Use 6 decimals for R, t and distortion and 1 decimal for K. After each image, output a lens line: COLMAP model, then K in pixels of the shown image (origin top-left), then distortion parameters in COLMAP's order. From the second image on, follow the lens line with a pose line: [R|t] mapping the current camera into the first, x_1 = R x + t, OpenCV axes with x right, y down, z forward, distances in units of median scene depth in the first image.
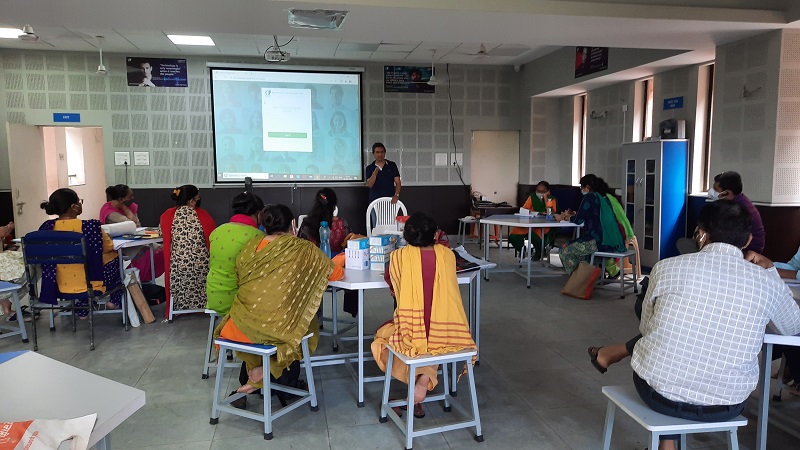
lens RADIAL K [[583.7, 0, 408.1], [0, 583.7, 226.3], [0, 0, 1]] dist [0.057783, -0.065359]
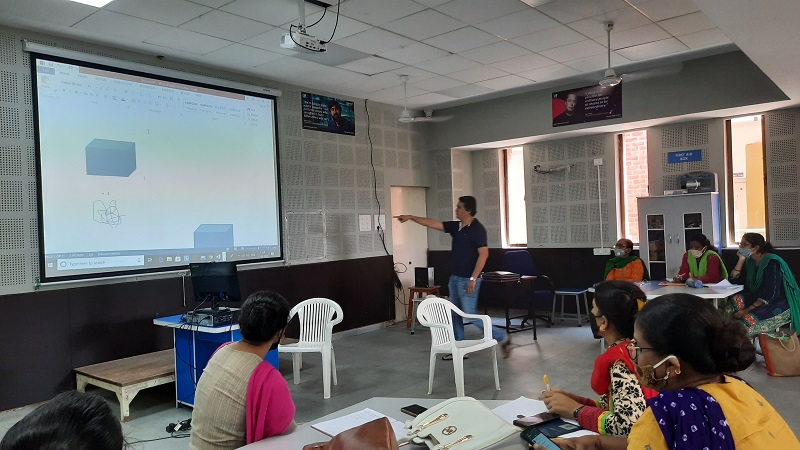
lens RADIAL K [[580.7, 0, 407.7], [0, 580.7, 226.8], [0, 0, 1]] dist [0.059820, -0.067158]
pose [[0.778256, -0.029949, 0.627233, -0.409045], [0.101904, 0.991645, -0.079091, -0.050014], [-0.619624, 0.125471, 0.774805, 0.430834]]
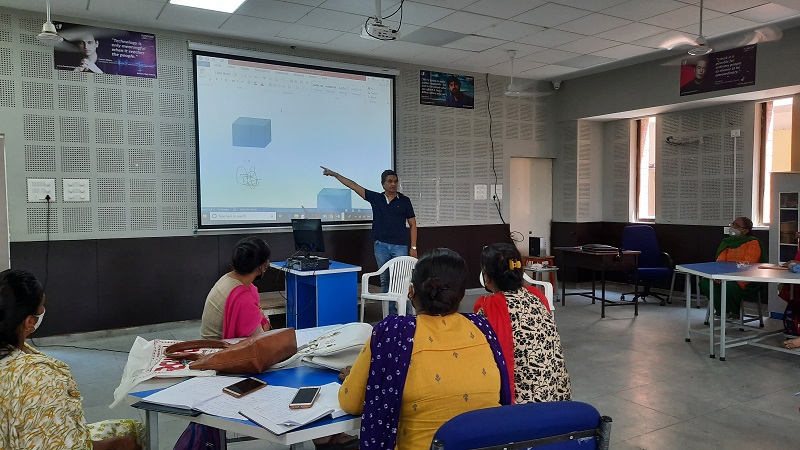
lens RADIAL K [[580.7, 0, 407.7], [0, 580.7, 226.8], [0, 0, 1]] dist [0.059820, -0.067158]
pose [[0.940316, -0.018403, 0.339803, -0.339685], [0.037212, 0.998109, -0.048920, -0.035891], [-0.338261, 0.058645, 0.939223, 0.324984]]
